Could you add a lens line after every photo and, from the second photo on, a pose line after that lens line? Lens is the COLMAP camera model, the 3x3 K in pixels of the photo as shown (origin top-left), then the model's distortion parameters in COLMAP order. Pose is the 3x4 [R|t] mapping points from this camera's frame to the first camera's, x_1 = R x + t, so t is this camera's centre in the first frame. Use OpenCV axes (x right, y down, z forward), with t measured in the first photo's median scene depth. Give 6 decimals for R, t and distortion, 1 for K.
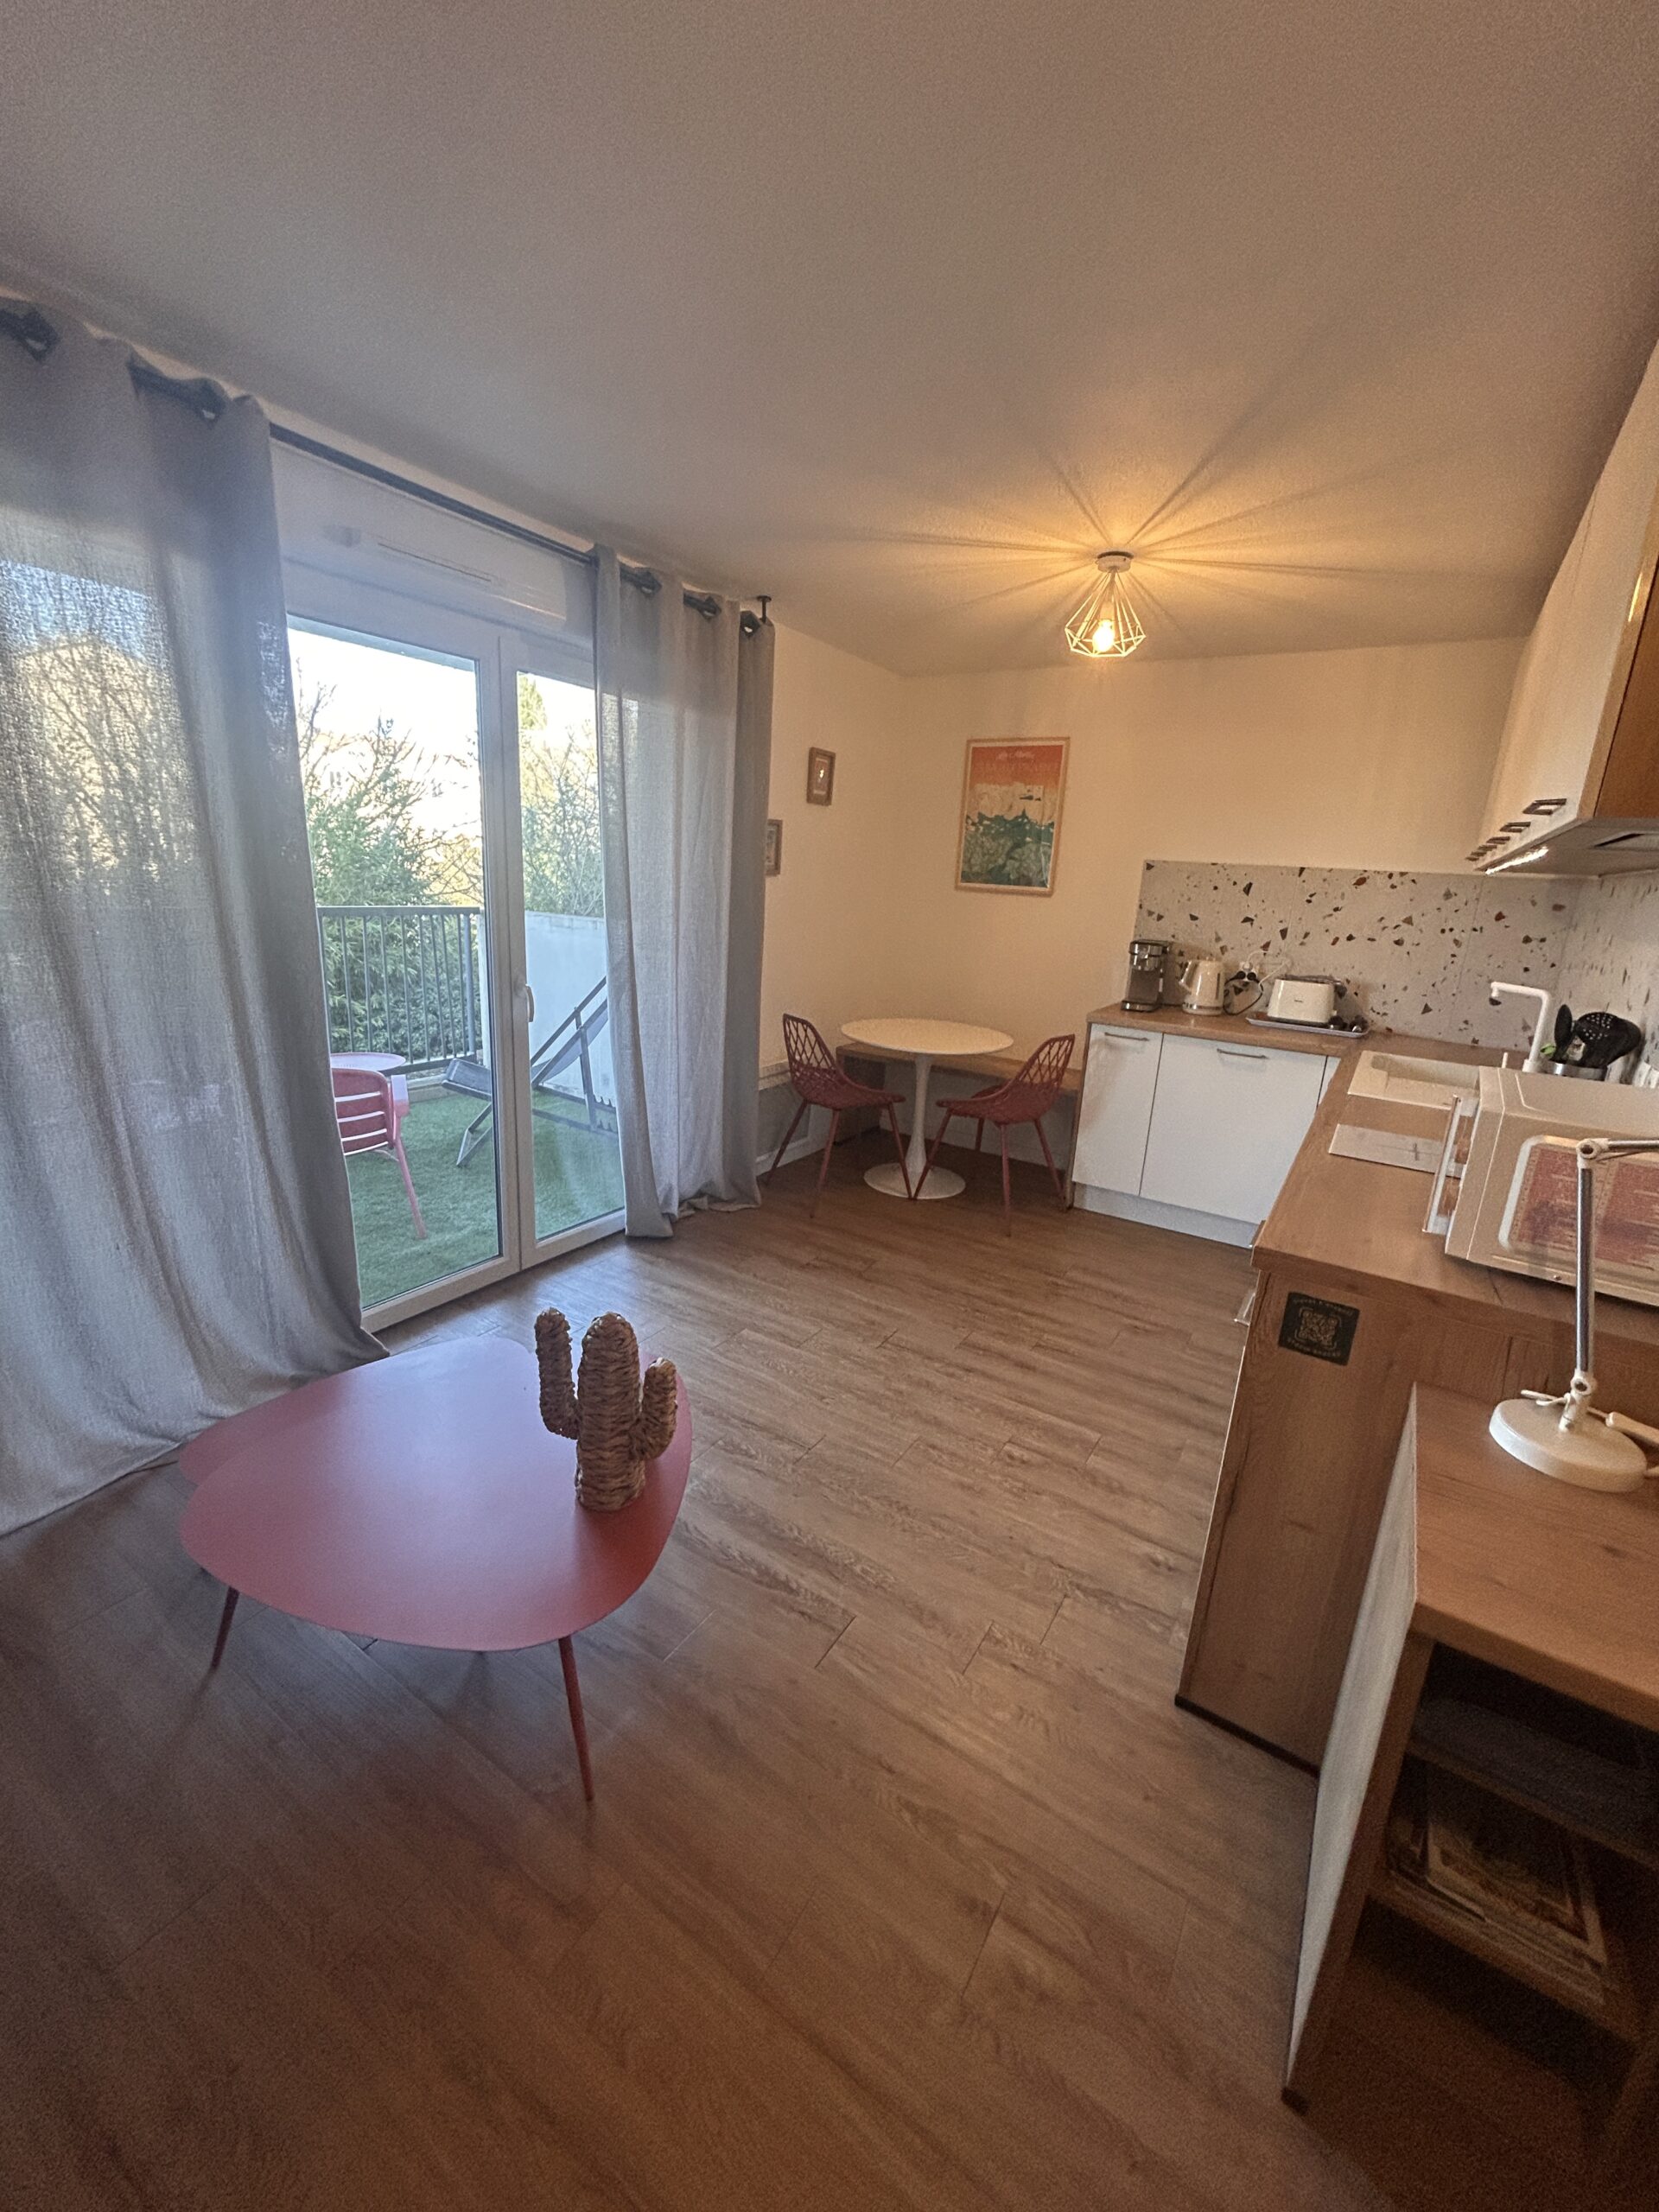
lens RADIAL K [[890.5, 0, 837.1], [0, 890.5, 1098.1], [0, 0, 1]] dist [-0.001623, 0.000384]
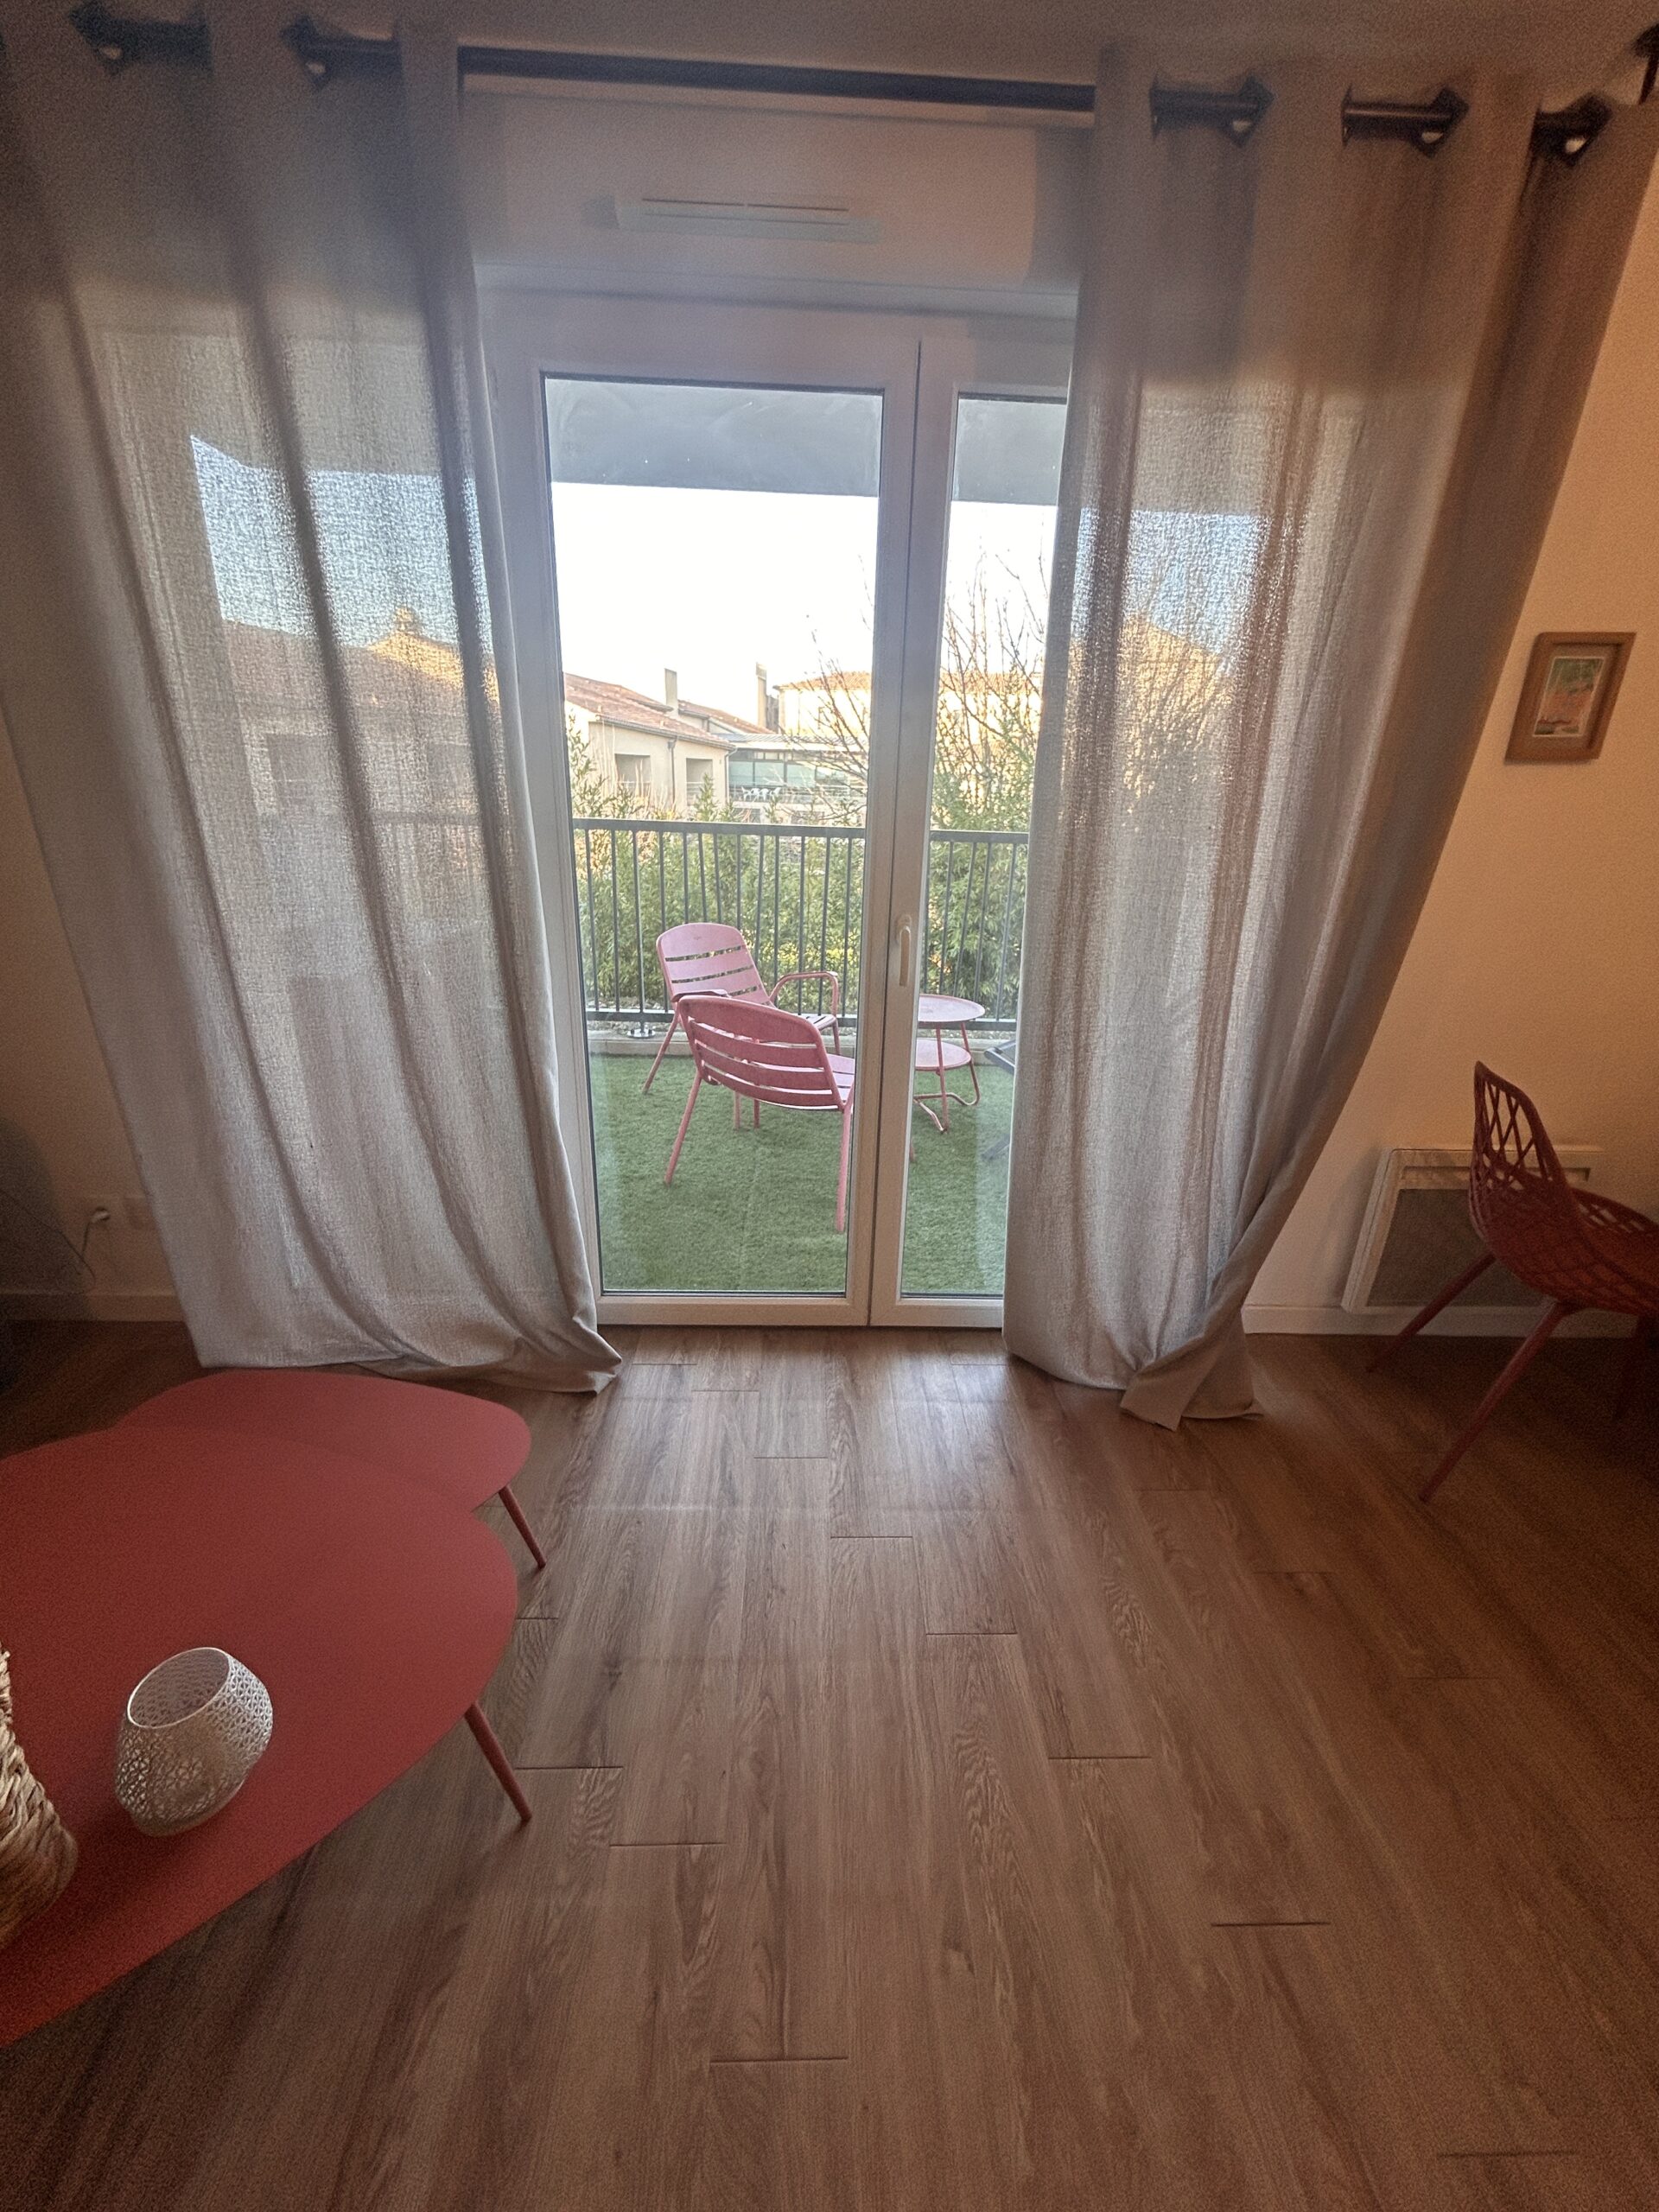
lens RADIAL K [[905.6, 0, 837.9], [0, 905.6, 1091.0], [0, 0, 1]] dist [0.007093, 0.000075]
pose [[0.566093, 0.239907, -0.788659, 0.138605], [-0.211000, 0.967013, 0.142708, -0.076101], [0.796880, 0.085622, 0.598039, 0.459649]]
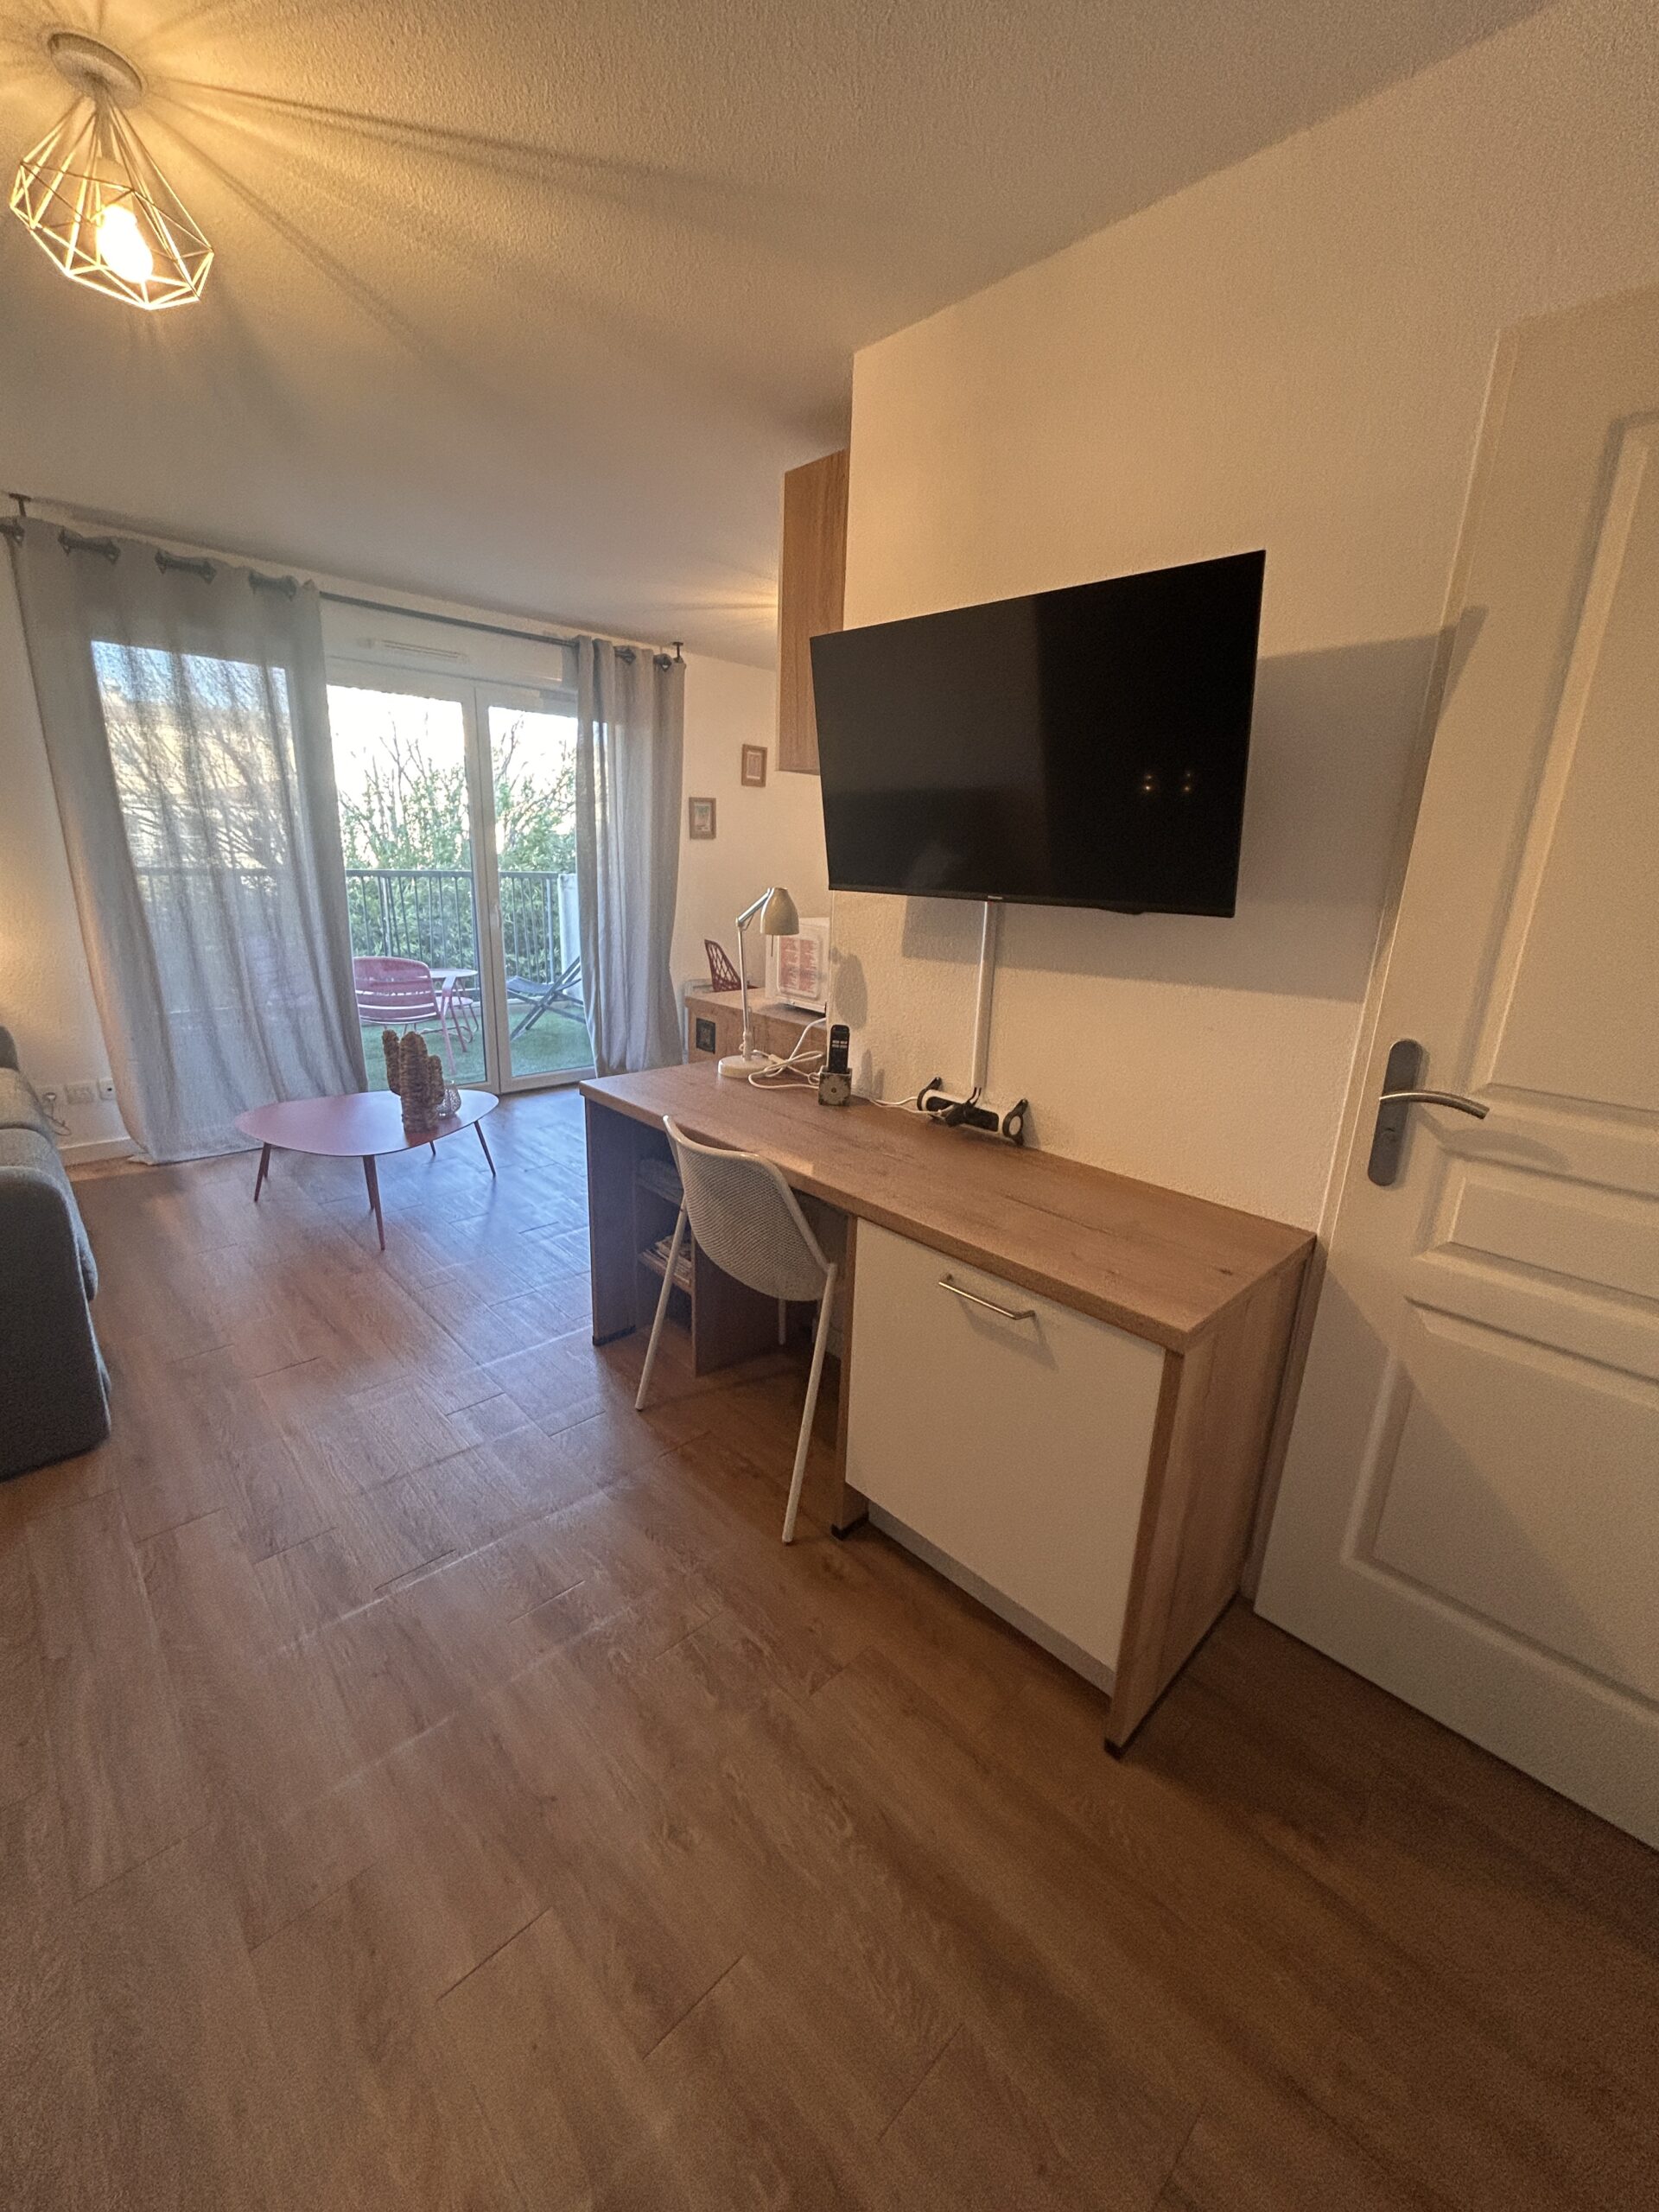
lens RADIAL K [[895.1, 0, 839.4], [0, 895.1, 1098.5], [0, 0, 1]] dist [-0.000123, 0.000240]
pose [[0.973993, 0.042604, -0.222536, 0.488908], [-0.041340, 0.999092, 0.010336, 0.139861], [0.222774, -0.000867, 0.974870, -0.332664]]
